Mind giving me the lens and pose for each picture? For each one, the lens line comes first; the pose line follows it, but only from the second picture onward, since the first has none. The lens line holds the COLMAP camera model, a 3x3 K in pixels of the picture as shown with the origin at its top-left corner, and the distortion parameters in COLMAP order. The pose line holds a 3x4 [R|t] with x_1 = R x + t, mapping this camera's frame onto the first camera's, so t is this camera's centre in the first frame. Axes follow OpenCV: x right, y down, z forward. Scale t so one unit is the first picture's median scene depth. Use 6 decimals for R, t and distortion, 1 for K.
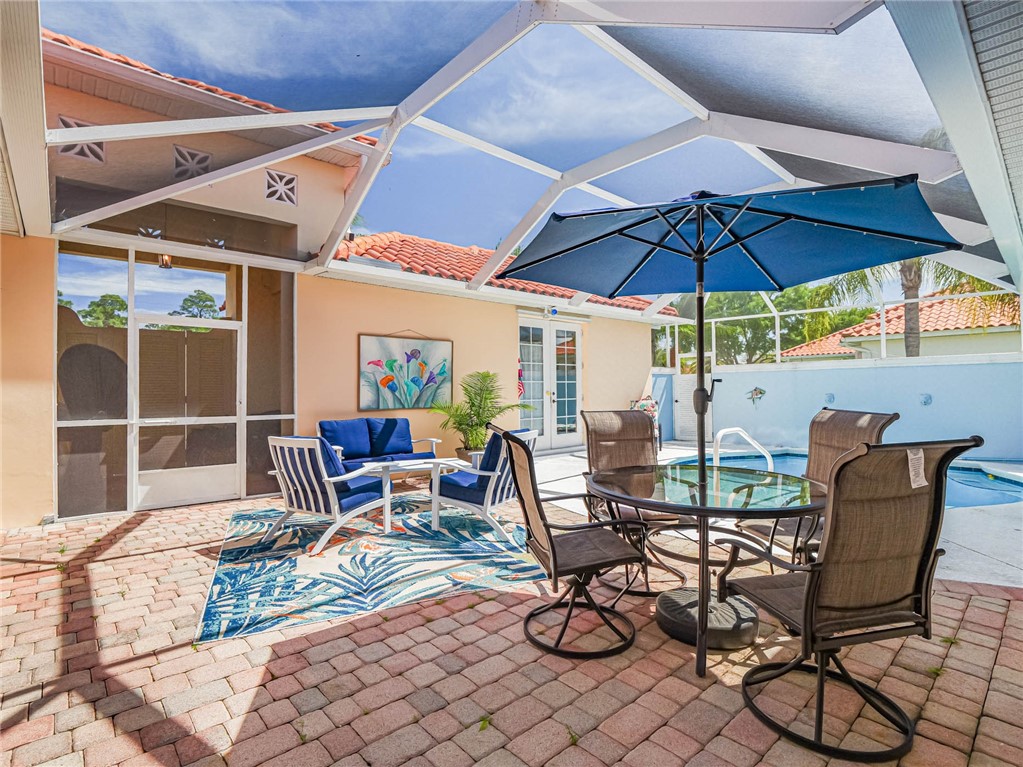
lens RADIAL K [[486.7, 0, 513.2], [0, 486.7, 387.3], [0, 0, 1]] dist [-0.005251, -0.000201]
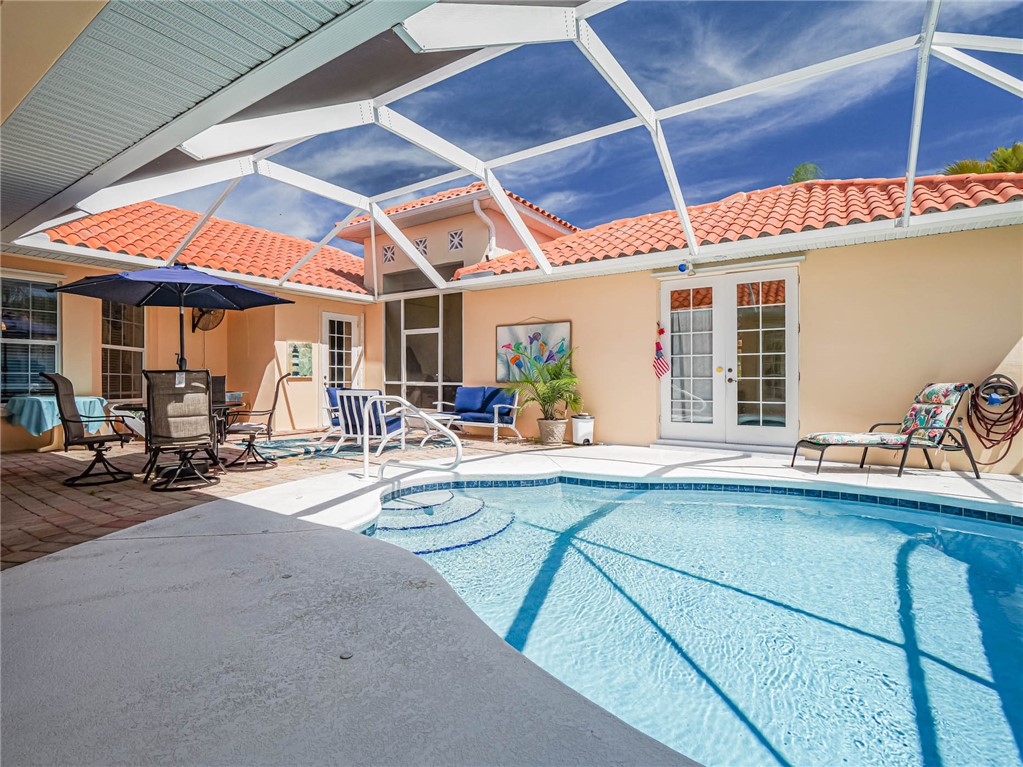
lens RADIAL K [[486.7, 0, 513.2], [0, 486.7, 387.3], [0, 0, 1]] dist [-0.005251, -0.000201]
pose [[0.265133, 0.041274, -0.963328, 0.957152], [0.012699, 0.998847, 0.046291, 0.000468], [0.964128, -0.024507, 0.264304, 0.629824]]
